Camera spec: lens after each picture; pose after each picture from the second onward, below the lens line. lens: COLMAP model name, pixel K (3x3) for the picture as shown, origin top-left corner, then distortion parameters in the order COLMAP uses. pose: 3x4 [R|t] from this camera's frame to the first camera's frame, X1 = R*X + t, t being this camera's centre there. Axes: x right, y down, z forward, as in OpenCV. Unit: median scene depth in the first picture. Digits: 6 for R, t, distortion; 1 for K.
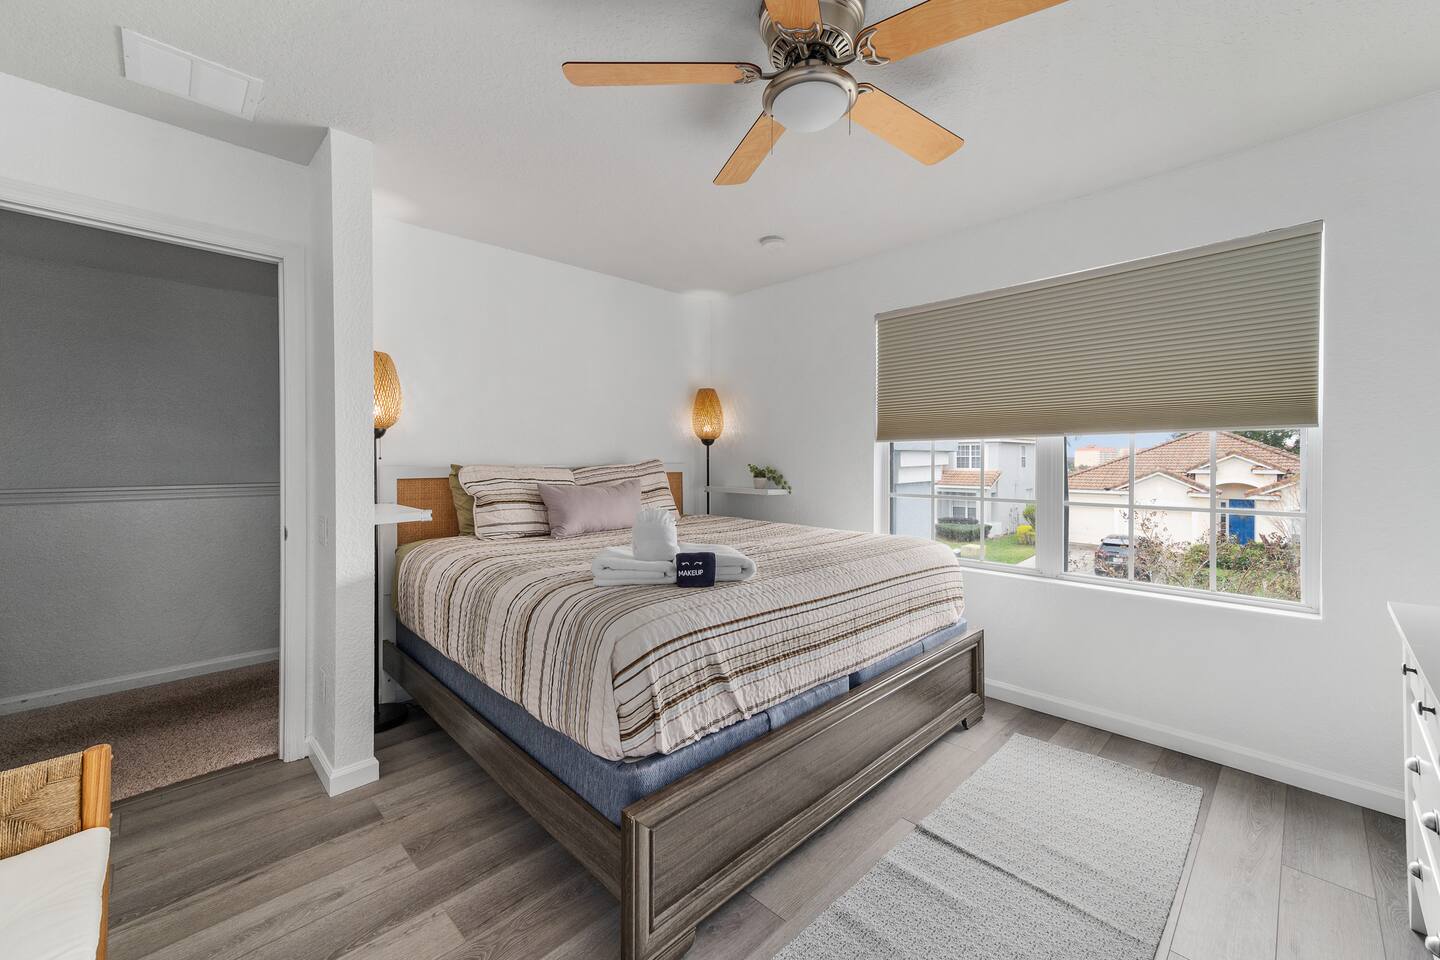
lens RADIAL K [[573.6, 0, 720.0], [0, 573.6, 480.0], [0, 0, 1]] dist [0.008691, -0.000193]
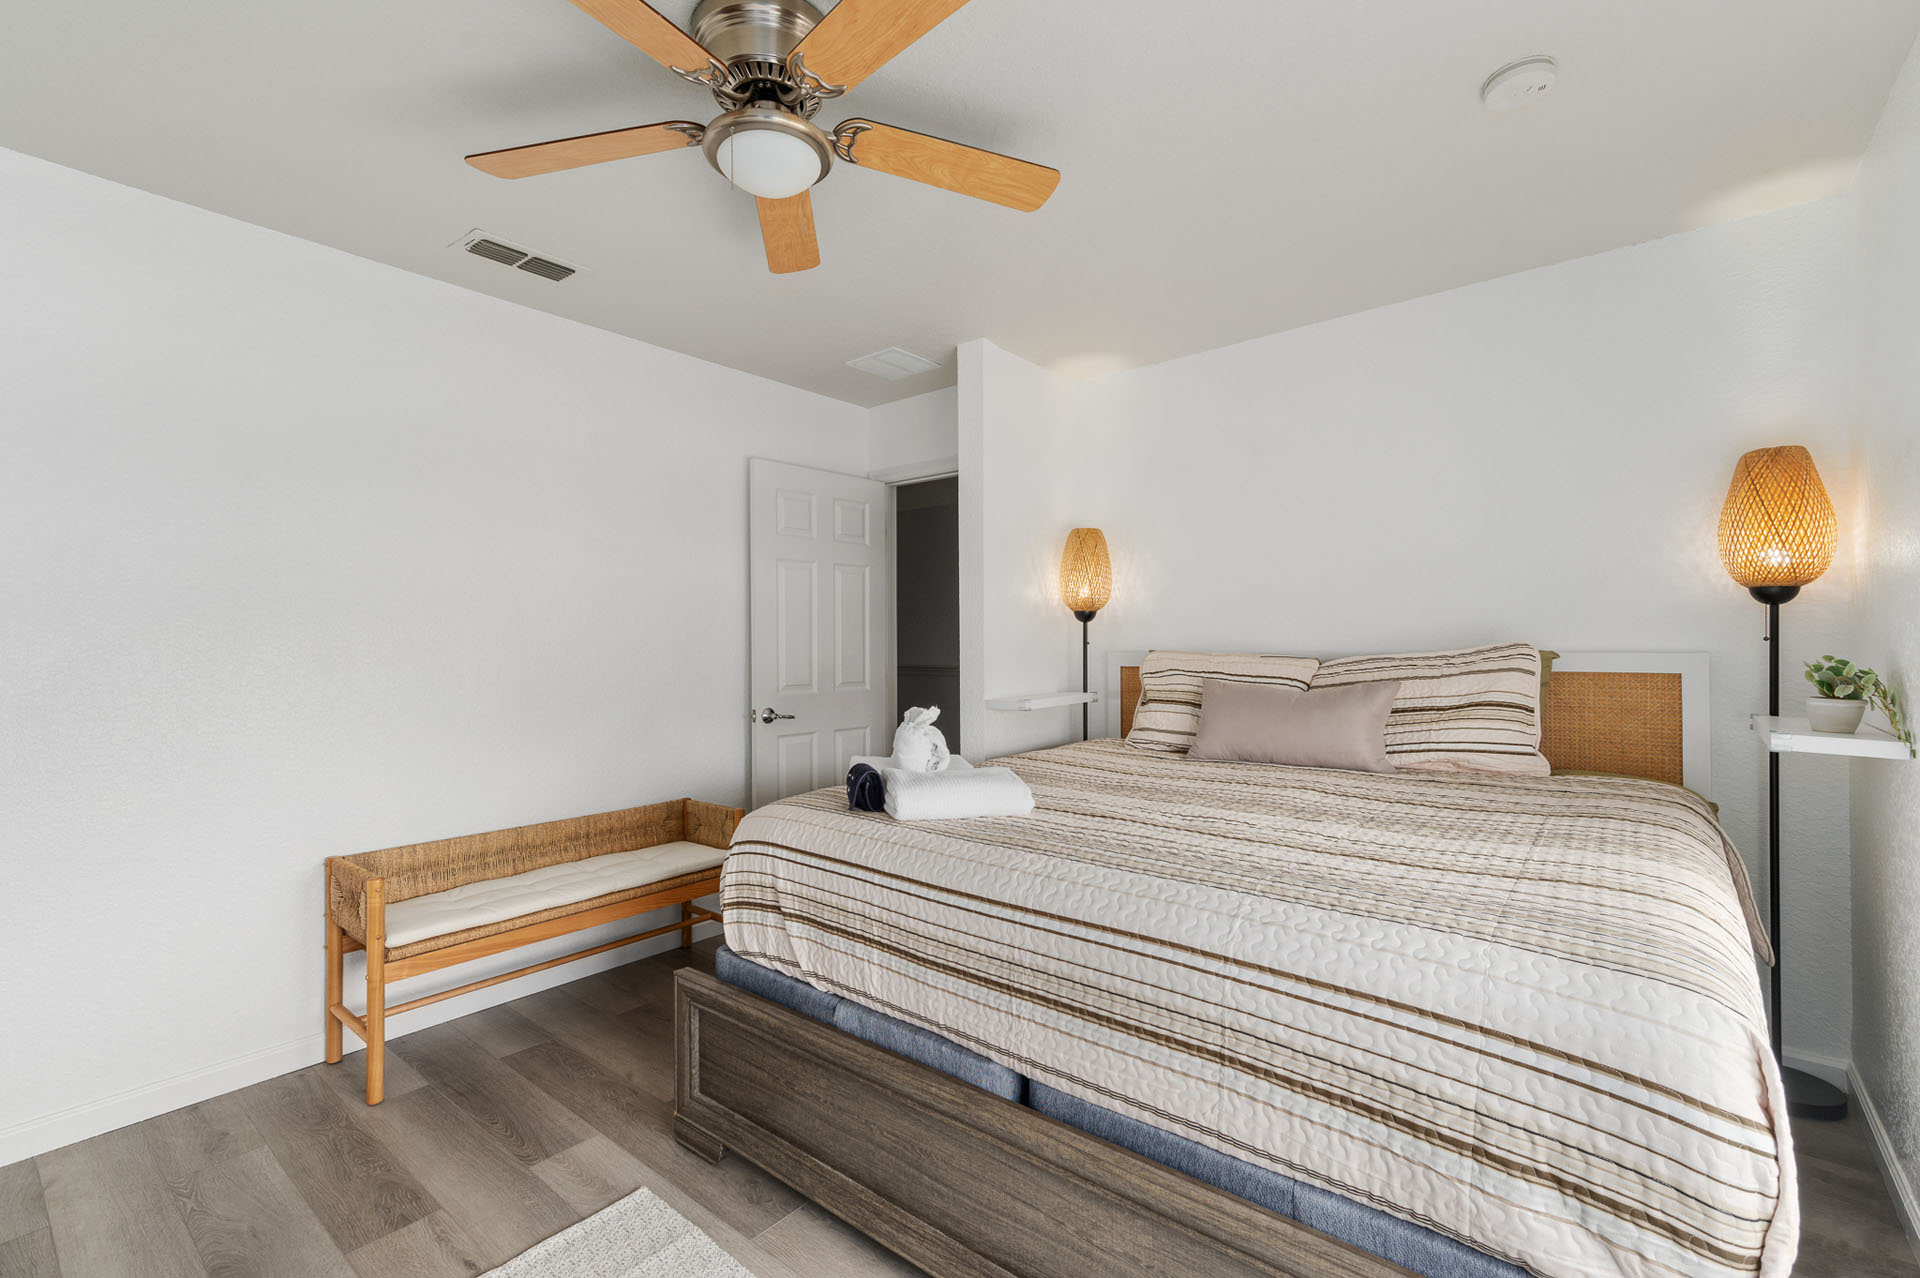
lens RADIAL K [[852.2, 0, 960.0], [0, 852.2, 639.0], [0, 0, 1]] dist [0.000500, 0.000127]
pose [[0.101549, -0.004409, -0.994821, 0.690333], [-0.030375, 0.999510, -0.007531, -0.025581], [0.994367, 0.030982, 0.101365, 0.614463]]
